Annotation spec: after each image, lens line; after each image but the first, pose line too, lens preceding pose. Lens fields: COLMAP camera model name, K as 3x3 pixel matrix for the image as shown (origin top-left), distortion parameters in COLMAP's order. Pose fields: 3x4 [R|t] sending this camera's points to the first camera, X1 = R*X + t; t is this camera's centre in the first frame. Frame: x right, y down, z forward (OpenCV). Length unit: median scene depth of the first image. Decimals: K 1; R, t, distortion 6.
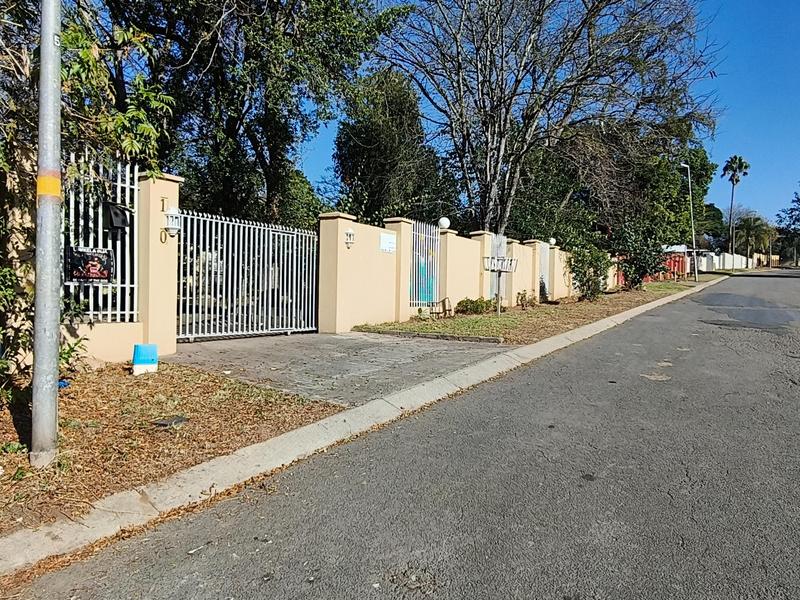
lens RADIAL K [[558.4, 0, 401.8], [0, 558.4, 297.1], [0, 0, 1]] dist [-0.012036, 0.009769]
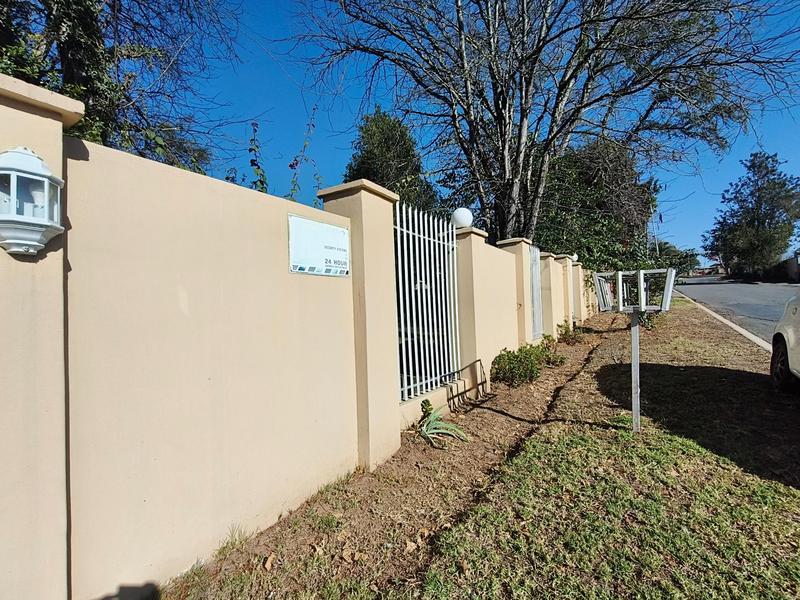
lens RADIAL K [[372.0, 0, 402.8], [0, 372.0, 300.7], [0, 0, 1]] dist [0.004153, 0.001325]
pose [[0.997896, -0.056416, -0.031957, 0.034863], [0.055401, 0.997958, -0.031802, -0.060964], [0.033686, 0.029964, 0.998983, 0.863505]]
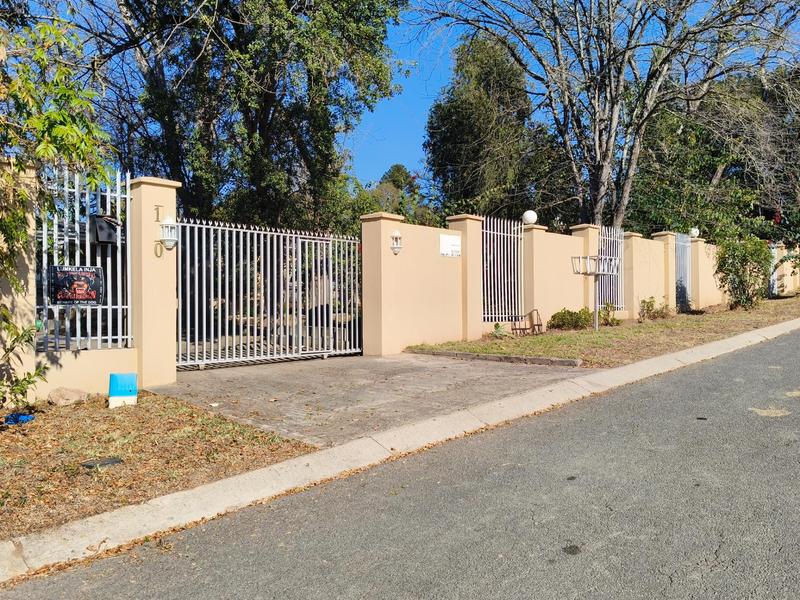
lens RADIAL K [[663.4, 0, 400.6], [0, 663.4, 303.7], [0, 0, 1]] dist [0.044753, -0.103144]
pose [[0.979749, -0.029050, -0.198111, 0.107191], [0.026878, 0.999546, -0.013643, 0.000466], [0.198418, 0.008041, 0.980085, 0.028761]]
